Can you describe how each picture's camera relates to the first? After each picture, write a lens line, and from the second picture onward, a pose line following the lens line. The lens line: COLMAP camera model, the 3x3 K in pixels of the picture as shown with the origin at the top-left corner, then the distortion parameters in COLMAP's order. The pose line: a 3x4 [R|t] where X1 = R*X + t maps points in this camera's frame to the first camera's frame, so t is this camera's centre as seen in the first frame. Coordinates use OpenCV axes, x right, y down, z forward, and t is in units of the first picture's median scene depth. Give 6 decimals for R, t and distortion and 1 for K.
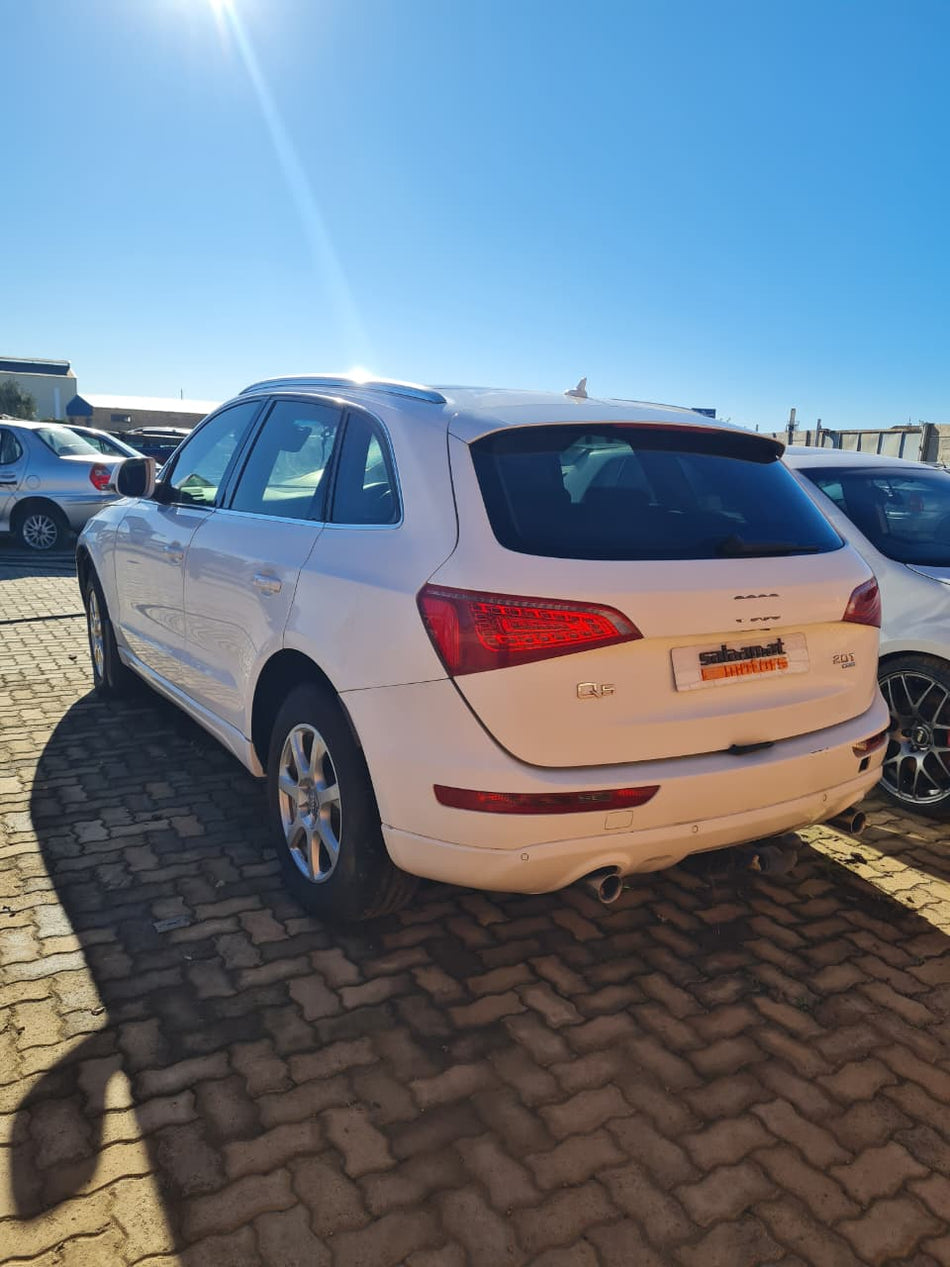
lens RADIAL K [[955.1, 0, 470.0], [0, 955.1, 611.5], [0, 0, 1]] dist [0.039683, -0.004857]
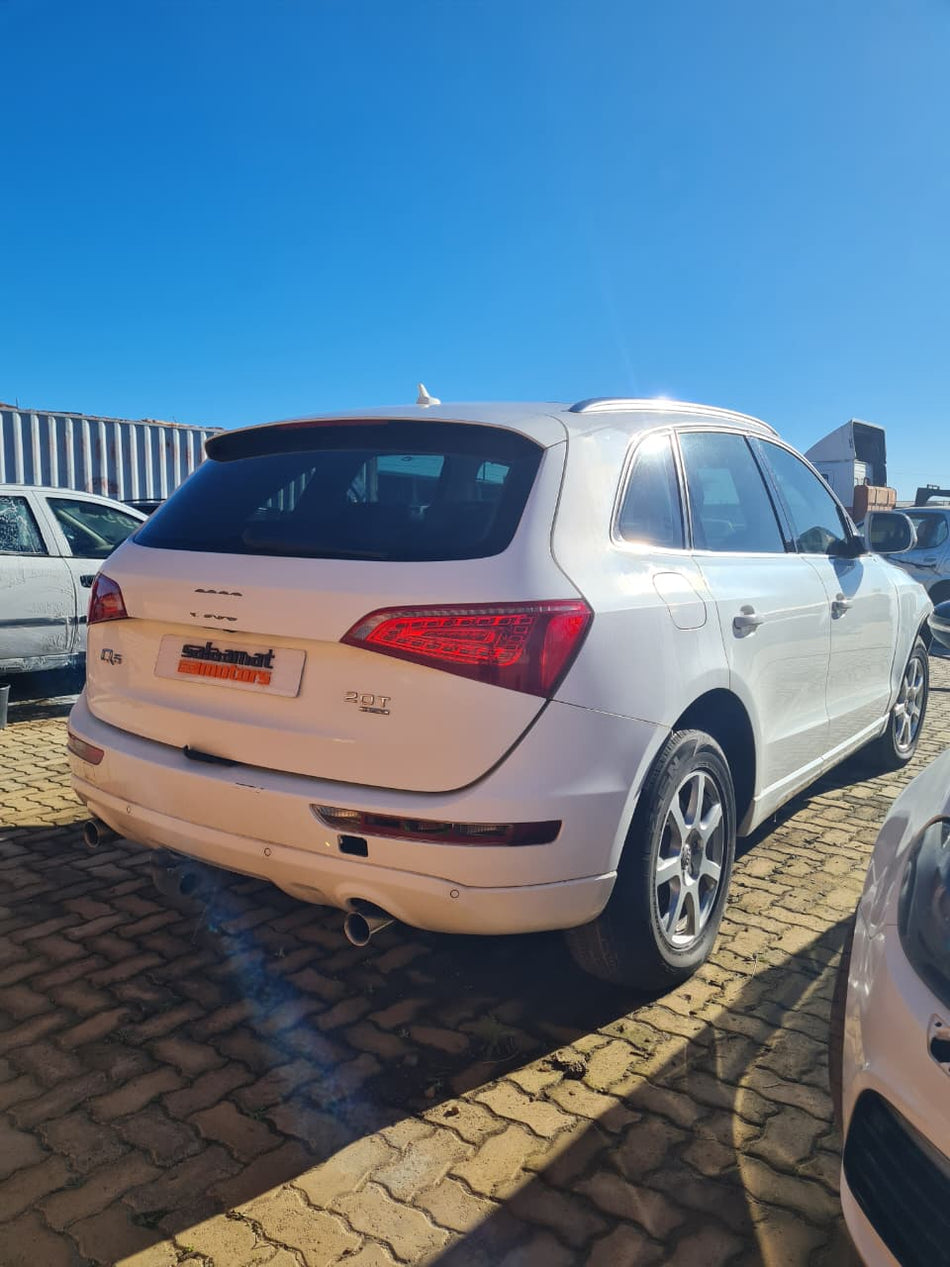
lens RADIAL K [[958.2, 0, 496.4], [0, 958.2, 627.5], [0, 0, 1]] dist [0.036272, -0.007711]
pose [[0.372690, 0.068341, -0.925436, 1.221869], [-0.157424, 0.987485, 0.009526, -0.032486], [0.914505, 0.142136, 0.378784, 0.874858]]
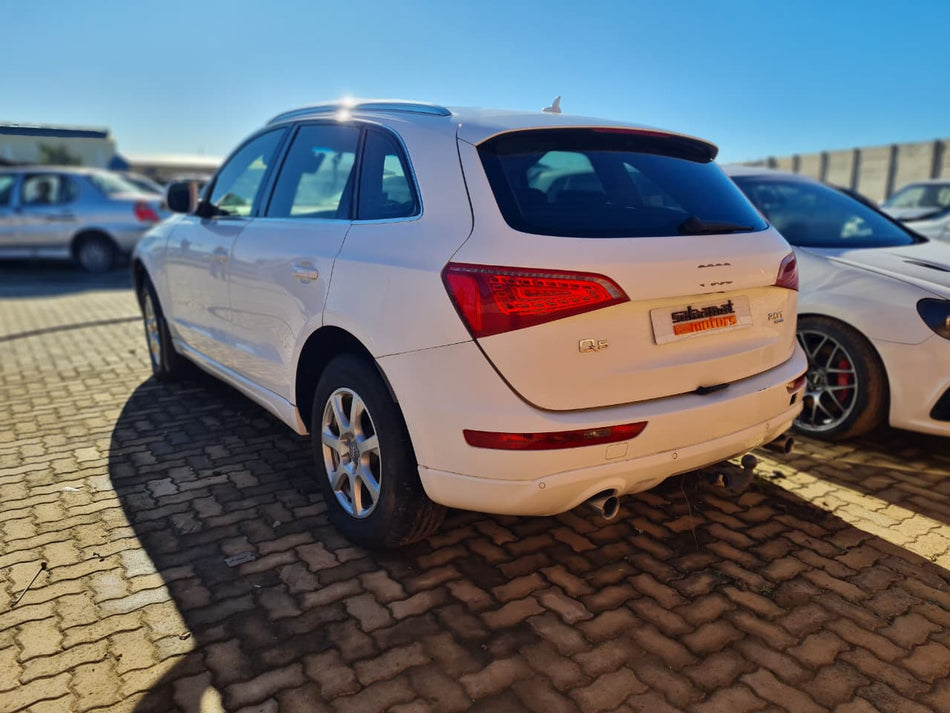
lens RADIAL K [[718.5, 0, 478.6], [0, 718.5, 330.0], [0, 0, 1]] dist [0.036272, -0.007711]
pose [[0.996979, -0.041369, 0.065742, -0.064479], [0.039771, 0.998885, 0.025432, 0.030510], [-0.066720, -0.022741, 0.997513, 0.094029]]
